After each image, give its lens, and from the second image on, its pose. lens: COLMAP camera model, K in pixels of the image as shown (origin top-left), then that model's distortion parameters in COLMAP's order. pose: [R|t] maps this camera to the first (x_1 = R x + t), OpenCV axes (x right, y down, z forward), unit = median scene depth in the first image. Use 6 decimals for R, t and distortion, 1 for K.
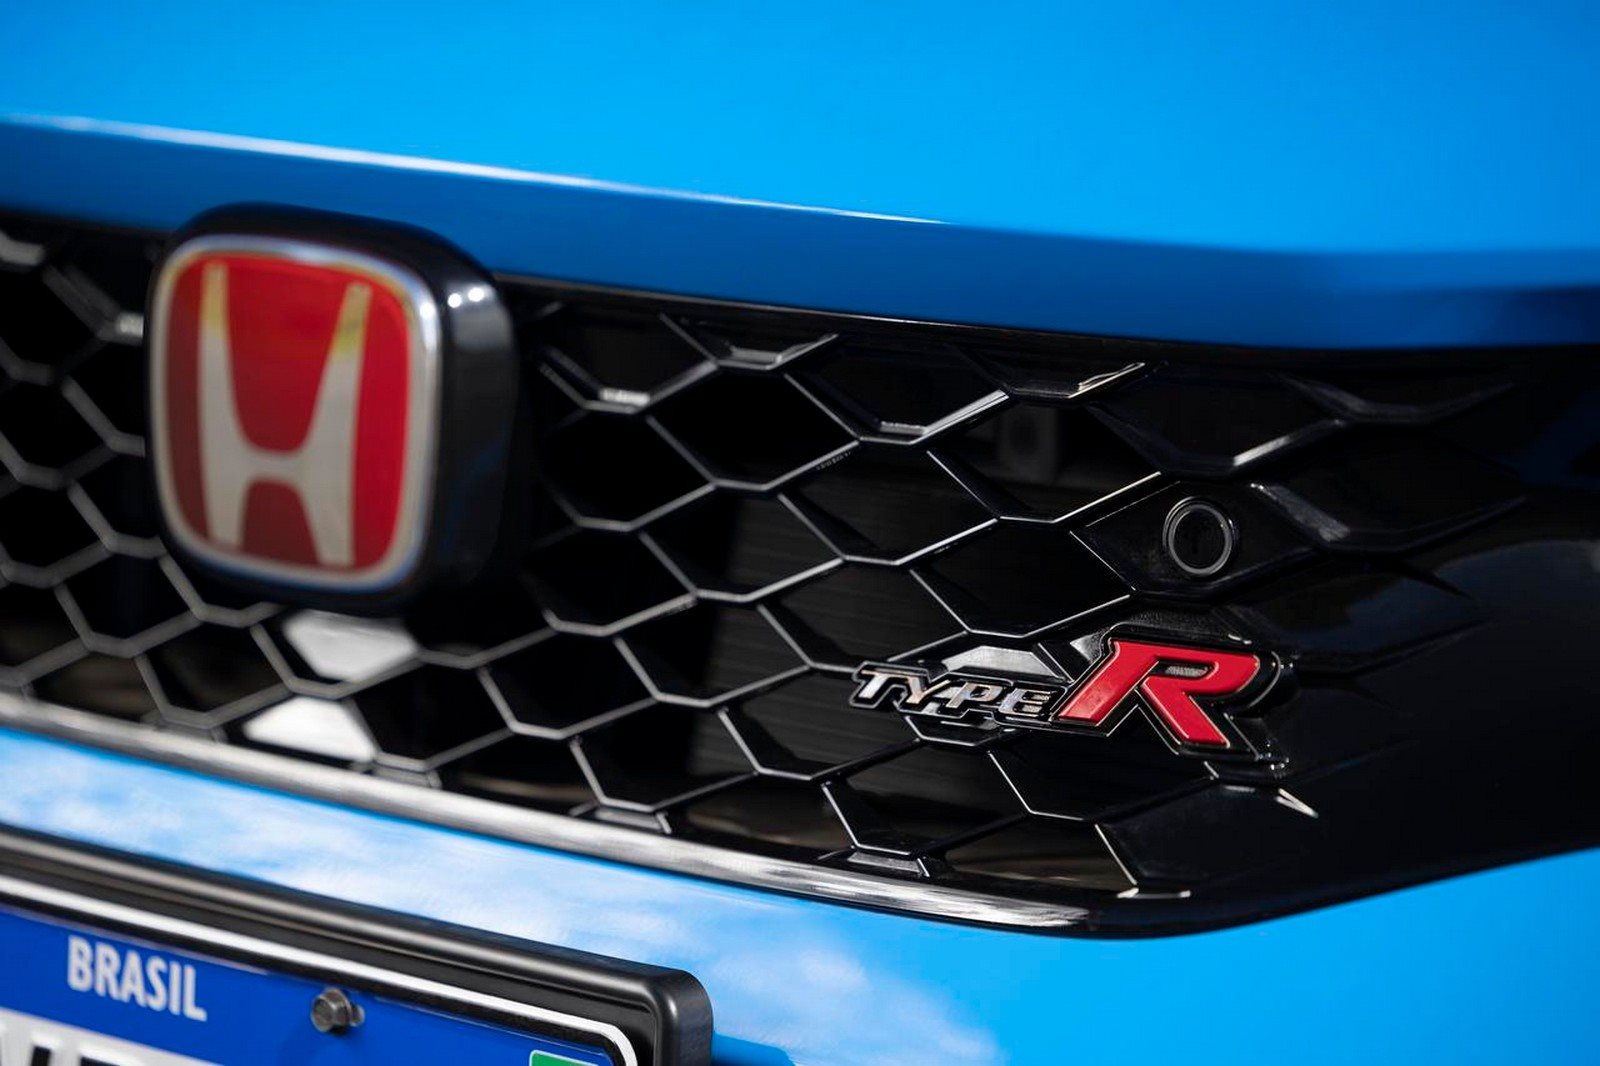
lens RADIAL K [[7467.8, 0, 804.7], [0, 7467.8, 531.9], [0, 0, 1]] dist [-2.173516, 0.000000]
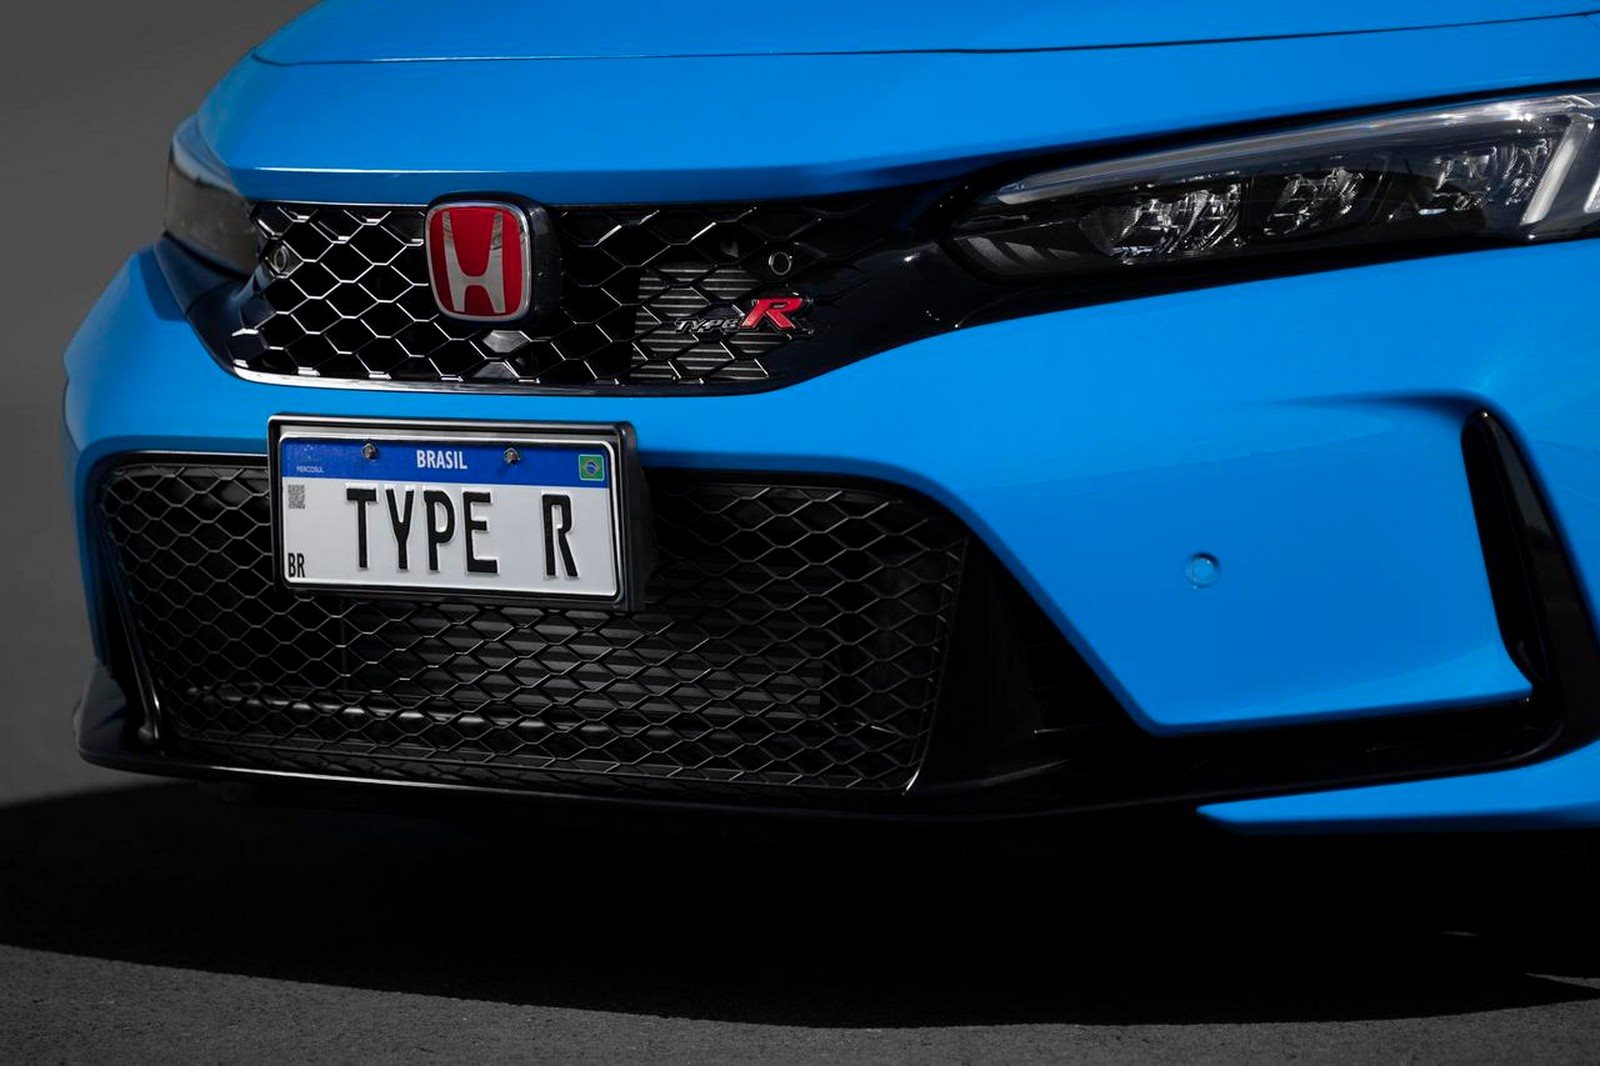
lens RADIAL K [[8269.6, 0, 798.0], [0, 8269.6, 529.2], [0, 0, 1]] dist [-1.526219, 0.000000]
pose [[0.995031, -0.097379, -0.020771, 0.113495], [0.096697, 0.994811, -0.031648, 0.205785], [0.023745, 0.029482, 0.999283, -2.257639]]
